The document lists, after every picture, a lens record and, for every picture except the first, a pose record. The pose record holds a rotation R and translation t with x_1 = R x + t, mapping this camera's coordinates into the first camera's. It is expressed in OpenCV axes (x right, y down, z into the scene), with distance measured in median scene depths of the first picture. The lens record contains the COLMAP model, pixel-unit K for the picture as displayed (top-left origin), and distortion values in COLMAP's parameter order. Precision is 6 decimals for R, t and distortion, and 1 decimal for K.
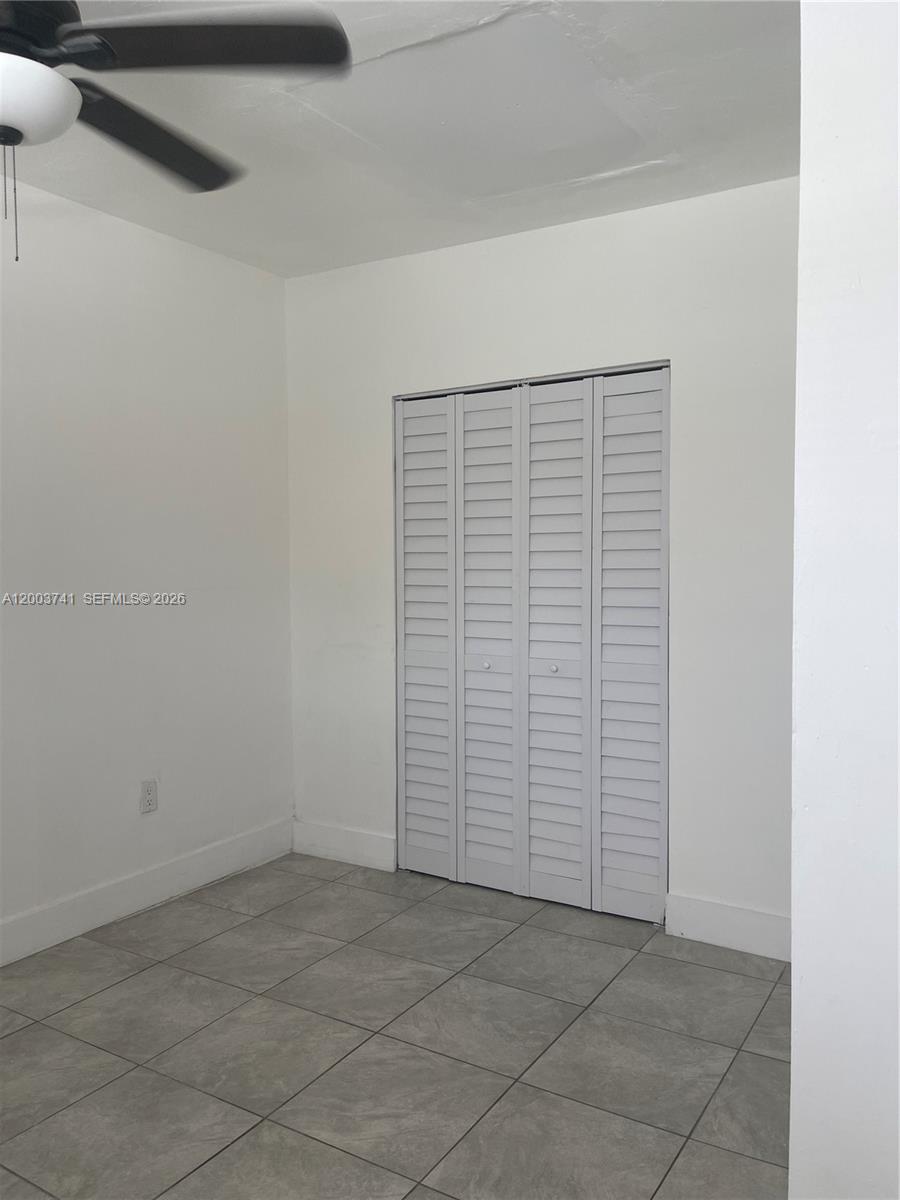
lens RADIAL K [[938.3, 0, 448.3], [0, 938.3, 601.5], [0, 0, 1]] dist [0.075412, -0.034378]
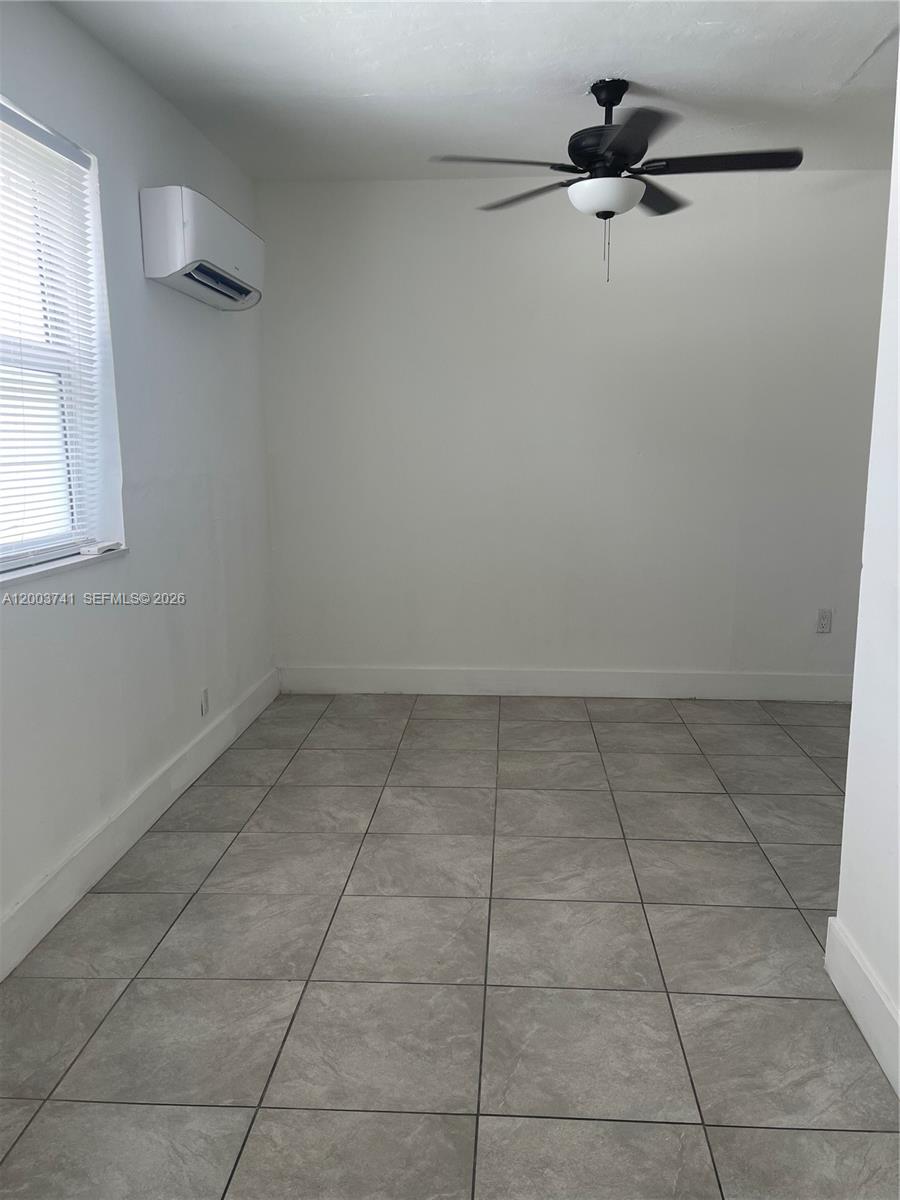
lens RADIAL K [[938.3, 0, 450.3], [0, 938.3, 599.9], [0, 0, 1]] dist [0.075412, -0.034378]
pose [[0.482825, 0.154888, -0.861911, 0.794352], [-0.049313, 0.987481, 0.149829, 0.001734], [0.874328, -0.029837, 0.484418, -0.148574]]
